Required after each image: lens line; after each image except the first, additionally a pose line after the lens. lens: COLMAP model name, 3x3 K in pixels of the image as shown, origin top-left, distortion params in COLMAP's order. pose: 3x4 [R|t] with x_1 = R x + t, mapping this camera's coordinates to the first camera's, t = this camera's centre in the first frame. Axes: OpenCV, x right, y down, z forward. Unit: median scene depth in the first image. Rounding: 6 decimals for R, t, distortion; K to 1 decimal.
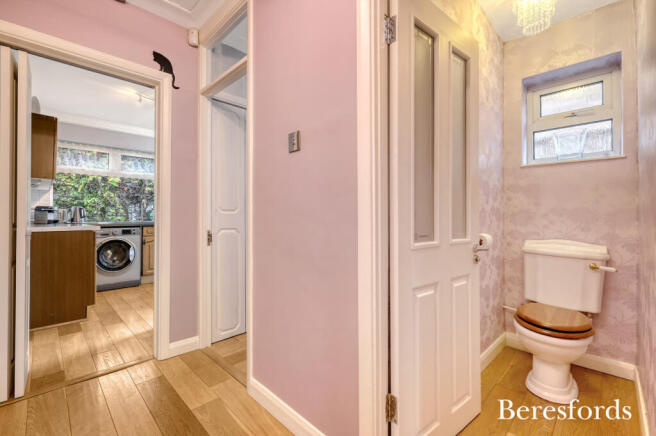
lens RADIAL K [[288.7, 0, 326.6], [0, 288.7, 206.9], [0, 0, 1]] dist [-0.001376, -0.000735]
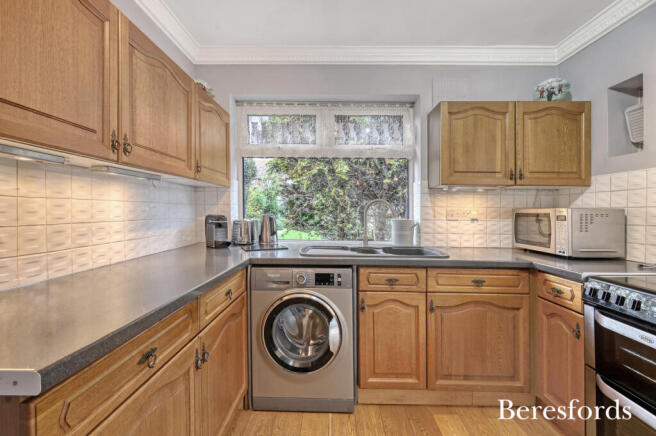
lens RADIAL K [[288.7, 0, 325.1], [0, 288.7, 215.6], [0, 0, 1]] dist [-0.001376, -0.000735]
pose [[0.692602, 0.015583, -0.721152, -0.380574], [0.015213, 0.999229, 0.036202, -0.017294], [0.721160, -0.036045, 0.691831, 0.688619]]
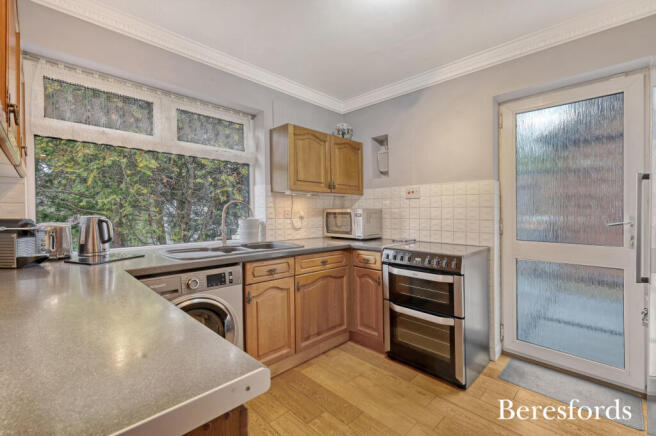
lens RADIAL K [[288.7, 0, 327.5], [0, 288.7, 211.1], [0, 0, 1]] dist [-0.001376, -0.000735]
pose [[0.999999, -0.000796, -0.000616, -0.510593], [0.000814, 0.999591, 0.028593, -0.021370], [0.000593, -0.028594, 0.999591, 0.565929]]
